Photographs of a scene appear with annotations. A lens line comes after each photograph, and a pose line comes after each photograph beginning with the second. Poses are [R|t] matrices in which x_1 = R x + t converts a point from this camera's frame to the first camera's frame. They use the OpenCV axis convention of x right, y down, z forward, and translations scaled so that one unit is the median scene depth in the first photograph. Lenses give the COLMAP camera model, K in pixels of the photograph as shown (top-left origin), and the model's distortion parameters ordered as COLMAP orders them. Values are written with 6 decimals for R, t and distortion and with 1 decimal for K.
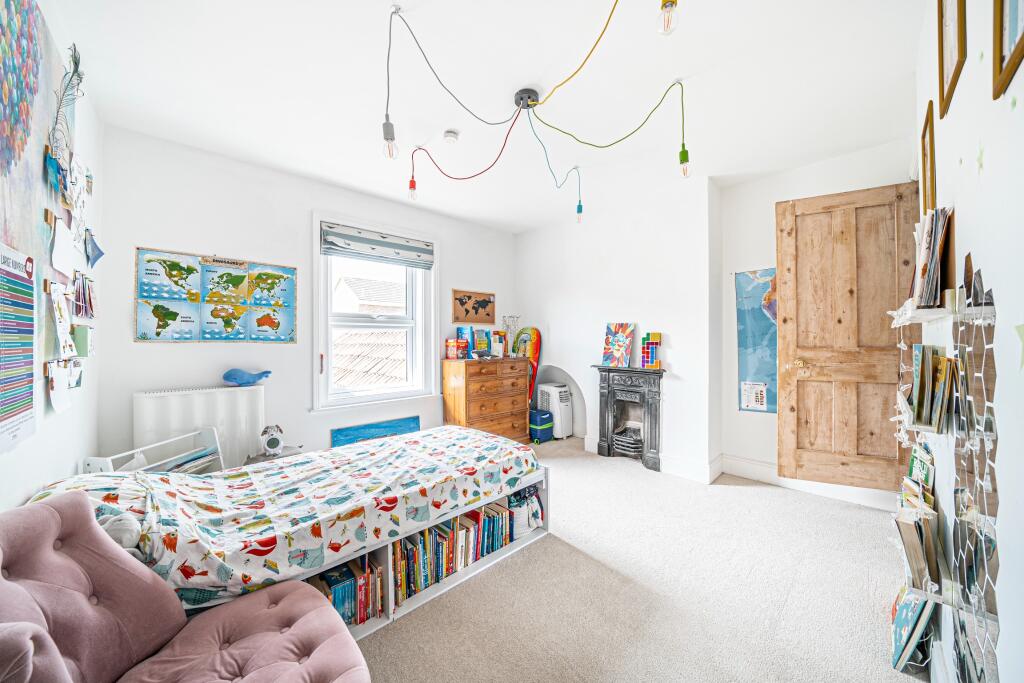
lens RADIAL K [[353.3, 0, 511.2], [0, 353.3, 342.1], [0, 0, 1]] dist [-0.021082, 0.000992]
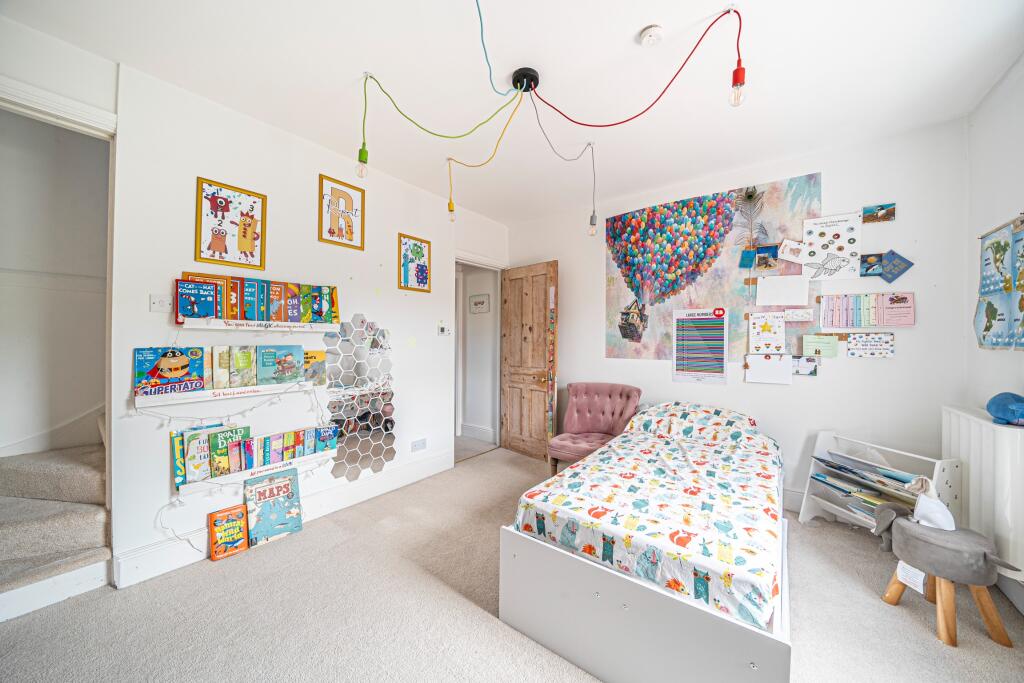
lens RADIAL K [[353.3, 0, 512.2], [0, 353.3, 339.4], [0, 0, 1]] dist [-0.021082, 0.000992]
pose [[-0.987578, -0.005781, -0.157021, 0.156731], [-0.006109, 0.999980, 0.001607, -0.012559], [0.157009, 0.002546, -0.987594, 1.363016]]
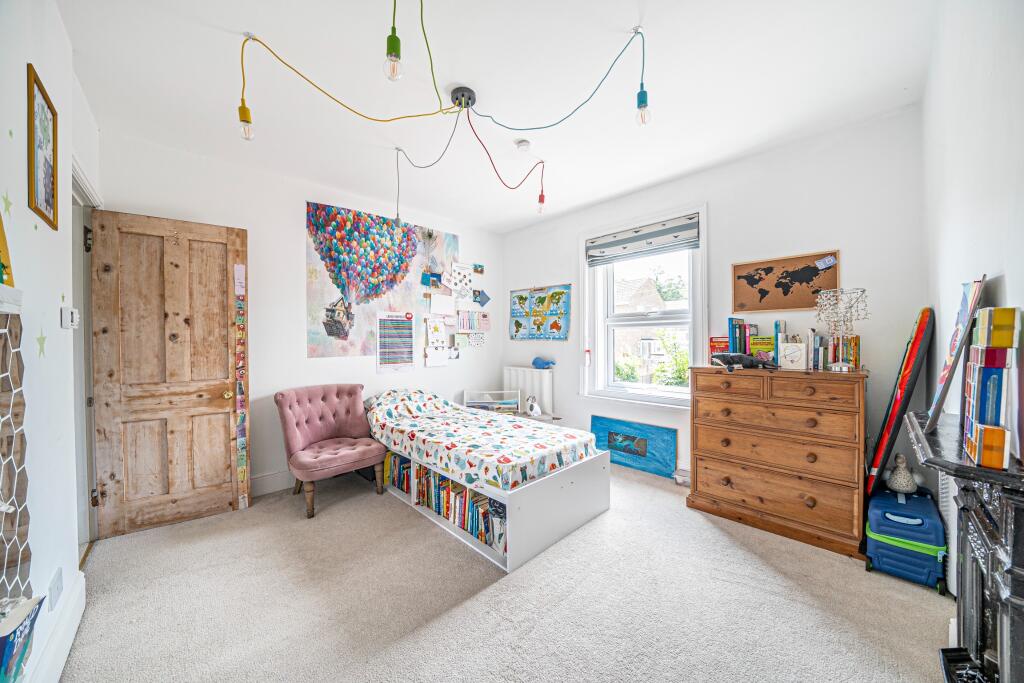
lens RADIAL K [[353.3, 0, 509.8], [0, 353.3, 340.3], [0, 0, 1]] dist [-0.021082, 0.000992]
pose [[0.011392, 0.006051, -0.999917, 0.751223], [0.001426, 0.999981, 0.006067, -0.008915], [0.999934, -0.001495, 0.011383, 0.803294]]
